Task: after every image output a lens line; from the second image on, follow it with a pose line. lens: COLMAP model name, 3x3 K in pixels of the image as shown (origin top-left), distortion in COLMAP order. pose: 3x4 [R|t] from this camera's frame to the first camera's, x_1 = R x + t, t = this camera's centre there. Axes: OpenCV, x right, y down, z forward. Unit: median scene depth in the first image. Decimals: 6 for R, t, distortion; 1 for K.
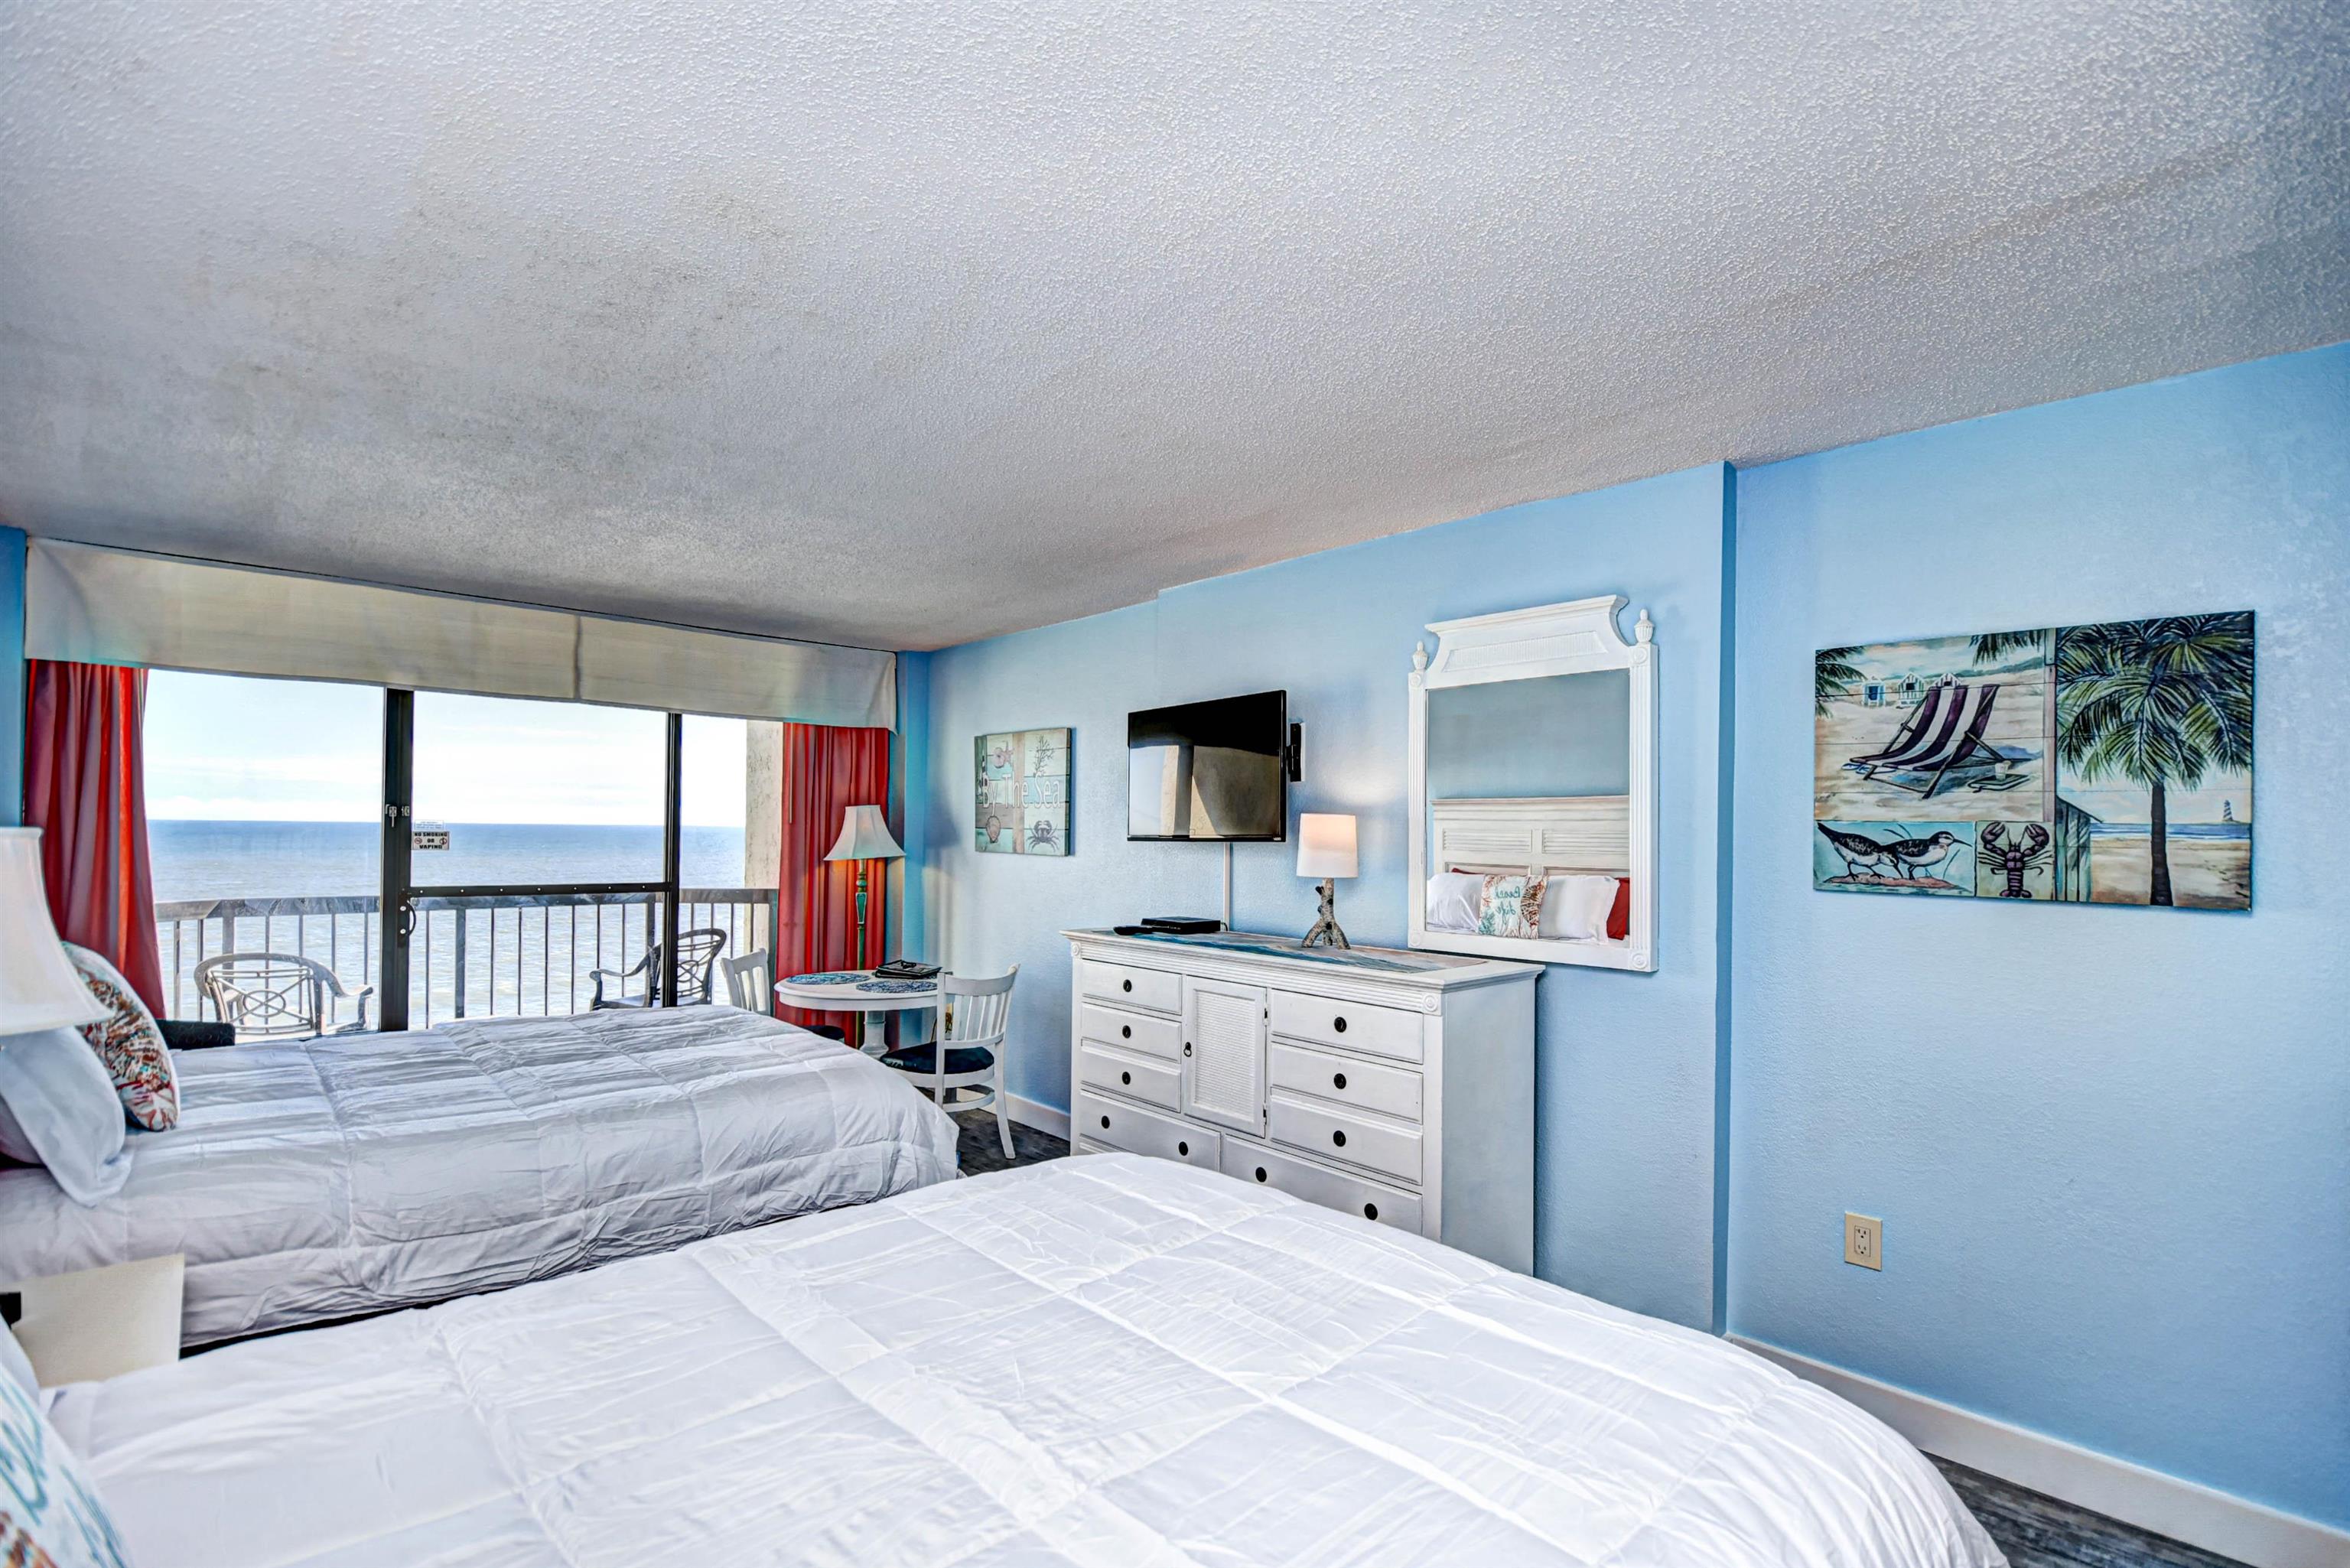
lens RADIAL K [[1032.3, 0, 1162.8], [0, 1032.3, 822.5], [0, 0, 1]] dist [0.001315, -0.012354]
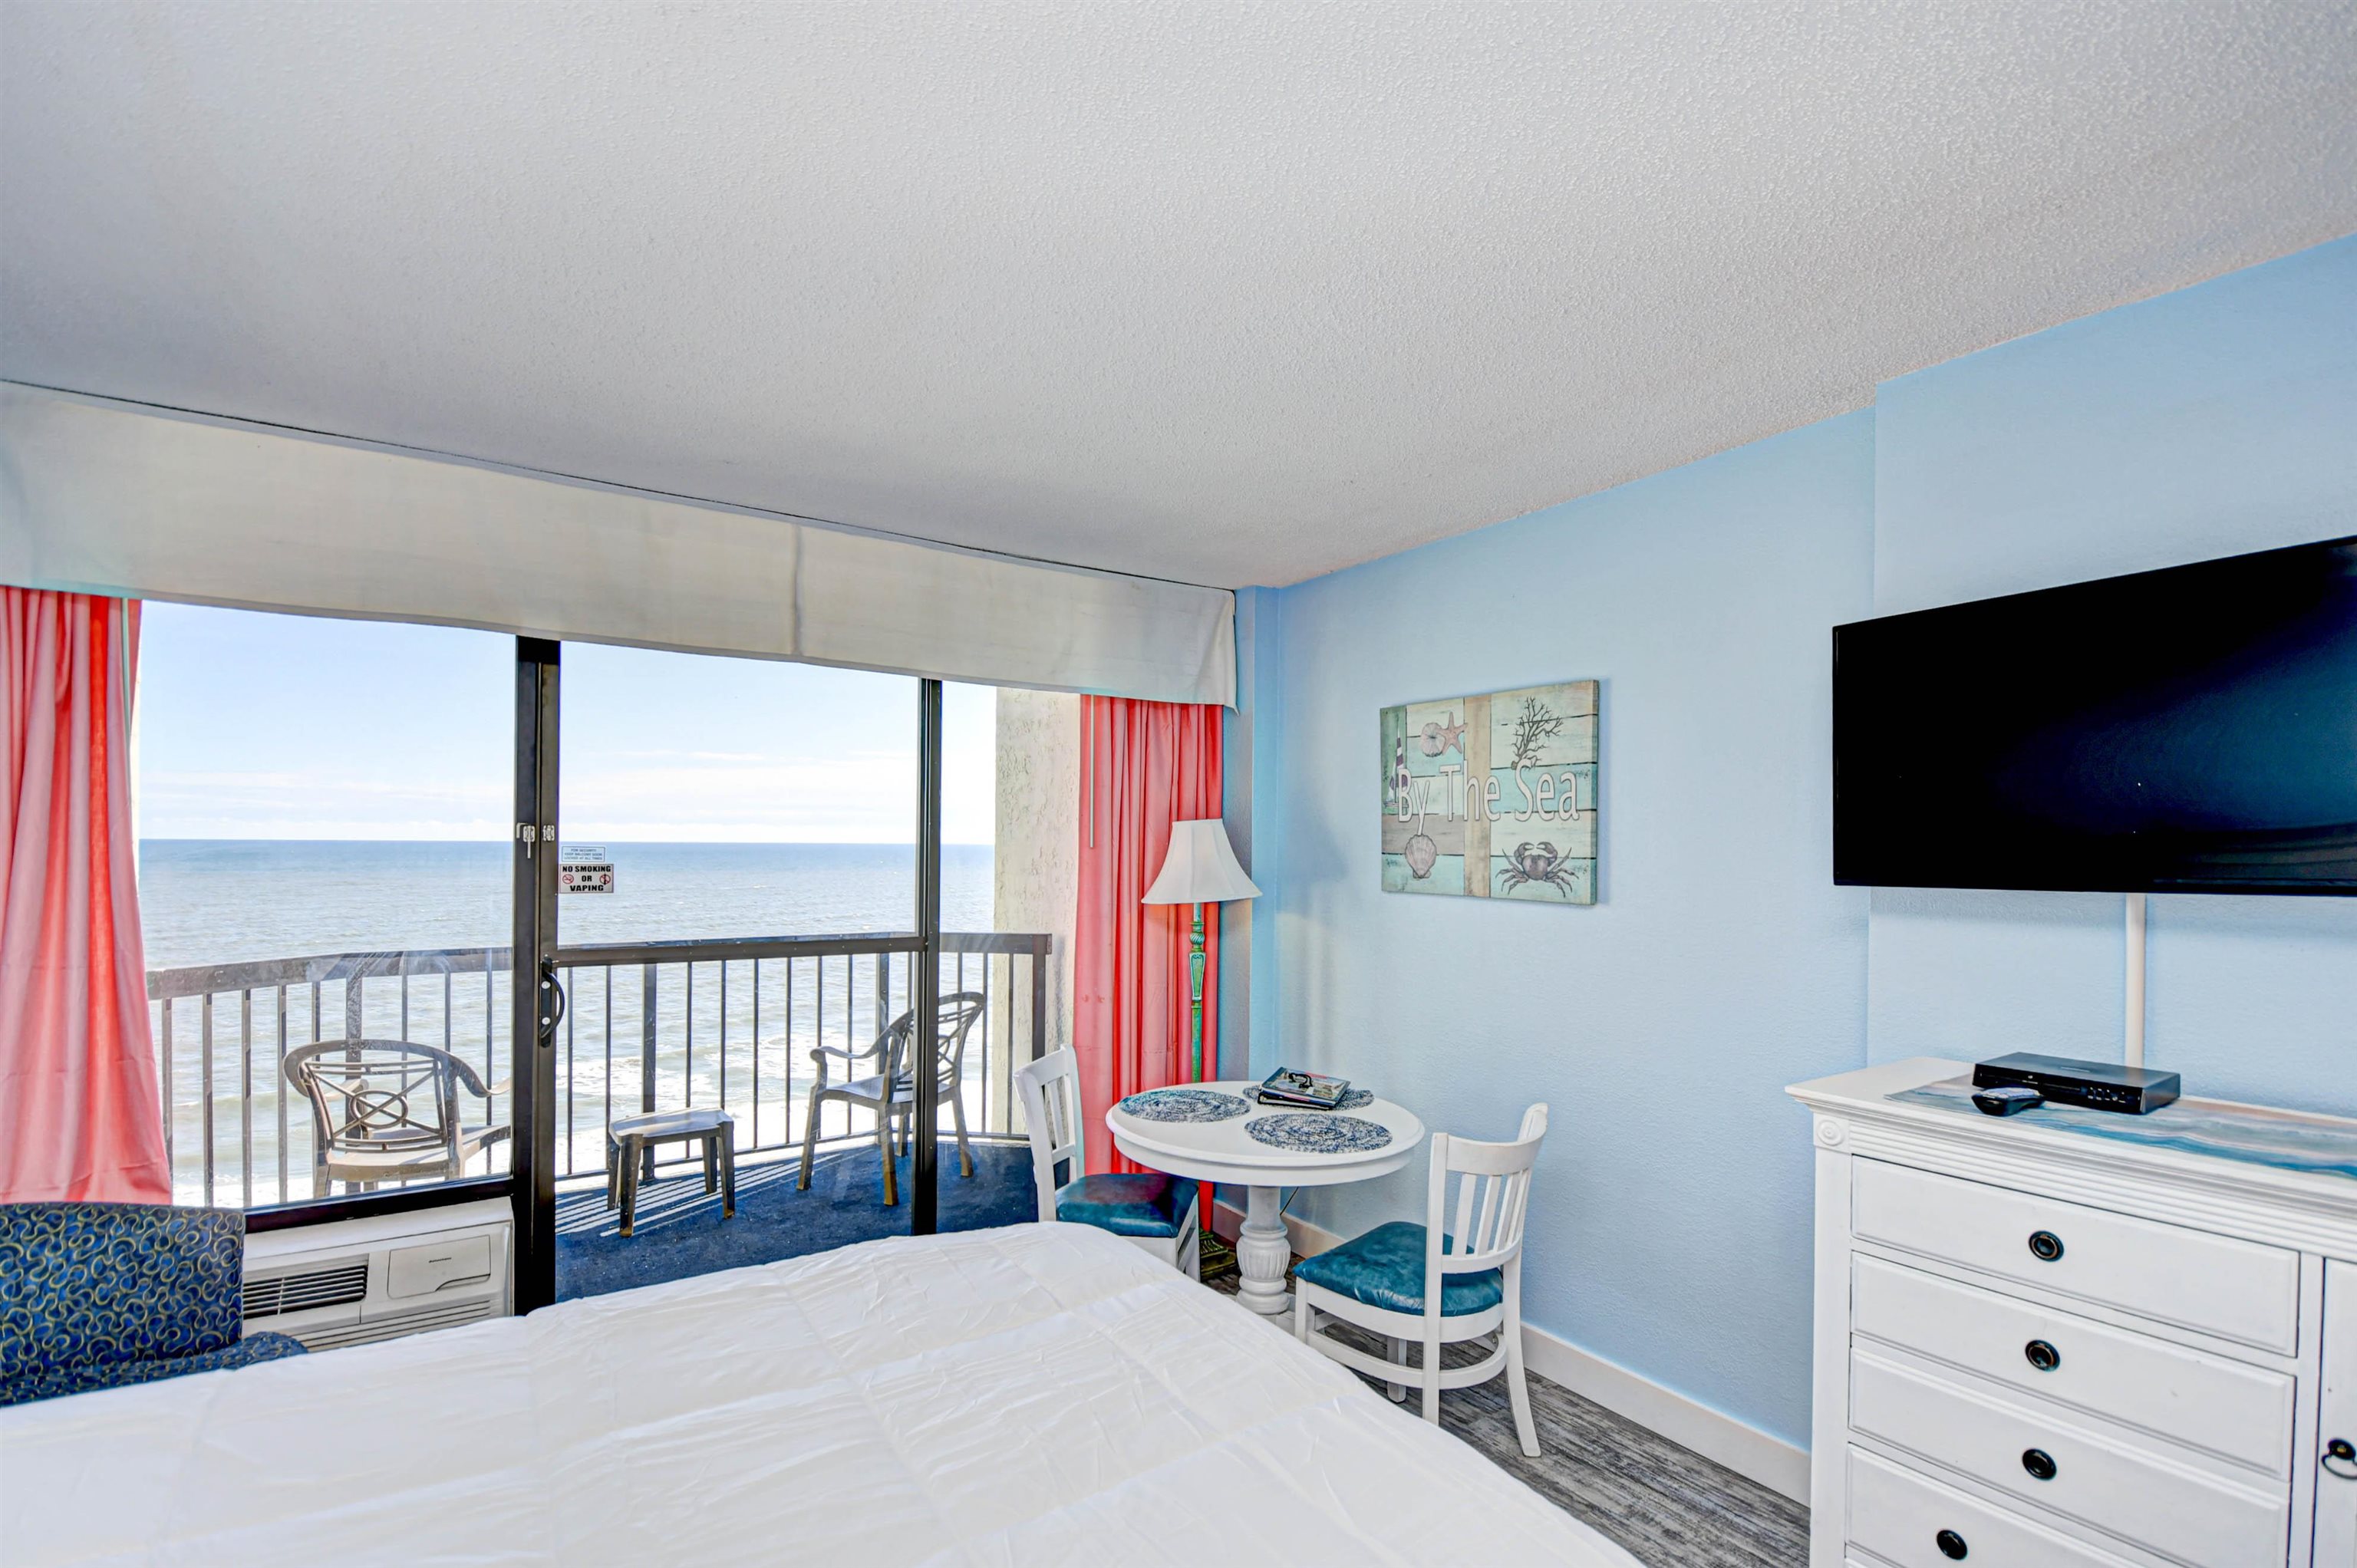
lens RADIAL K [[1060.6, 0, 1166.9], [0, 1060.6, 841.5], [0, 0, 1]] dist [-0.000486, -0.000137]
pose [[0.985149, -0.003387, -0.171669, -0.204036], [0.003439, 0.999994, 0.000008, -0.002748], [0.171668, -0.000599, 0.985155, 0.348571]]
